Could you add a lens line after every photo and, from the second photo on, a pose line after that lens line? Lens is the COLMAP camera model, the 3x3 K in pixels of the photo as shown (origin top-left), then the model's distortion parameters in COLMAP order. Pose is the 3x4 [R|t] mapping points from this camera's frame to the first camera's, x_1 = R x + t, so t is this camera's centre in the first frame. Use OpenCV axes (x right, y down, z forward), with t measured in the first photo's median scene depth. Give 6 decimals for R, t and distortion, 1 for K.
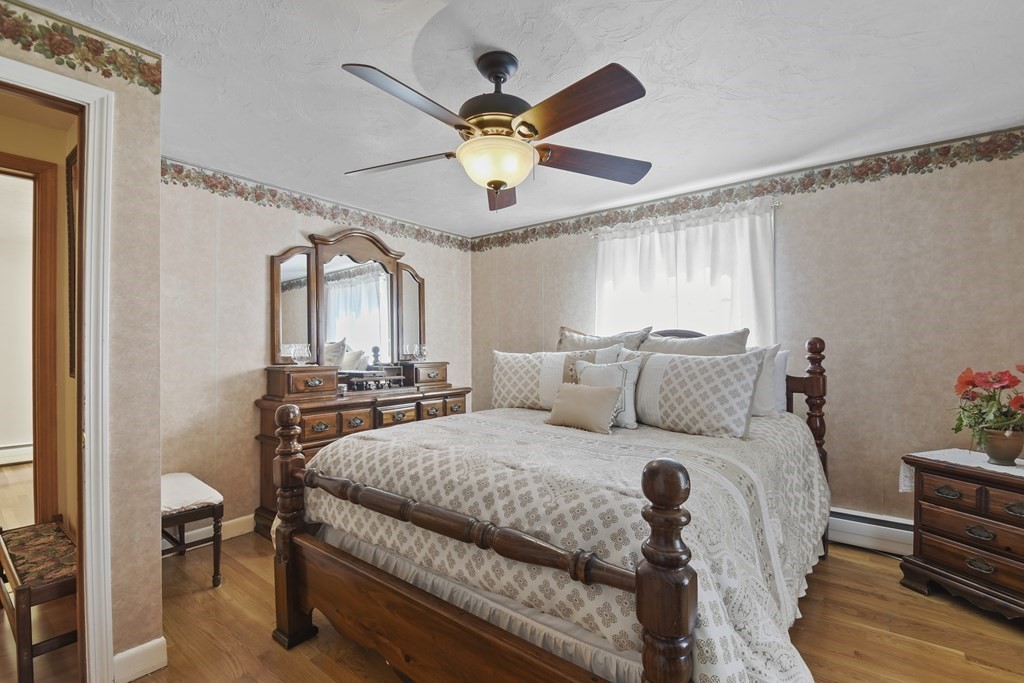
lens RADIAL K [[459.4, 0, 511.8], [0, 459.4, 344.3], [0, 0, 1]] dist [-0.003786, -0.009666]
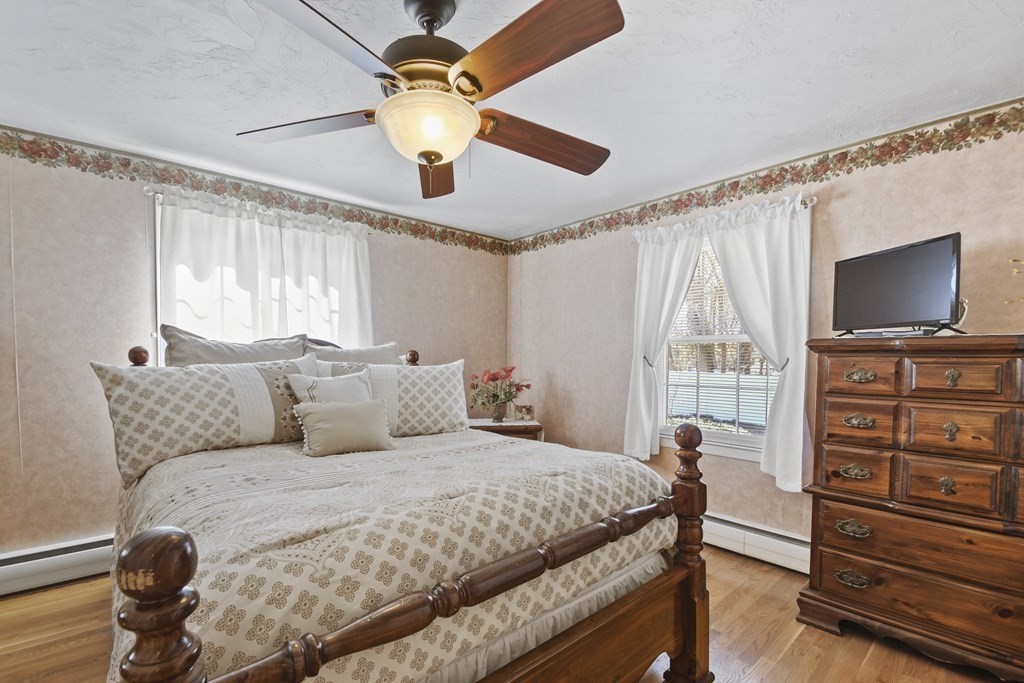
lens RADIAL K [[459.4, 0, 512.4], [0, 459.4, 352.2], [0, 0, 1]] dist [-0.003786, -0.009666]
pose [[0.163593, 0.010397, 0.986473, -0.586493], [-0.019833, 0.999777, -0.007248, -0.004323], [-0.986329, -0.018379, 0.163762, 0.508913]]
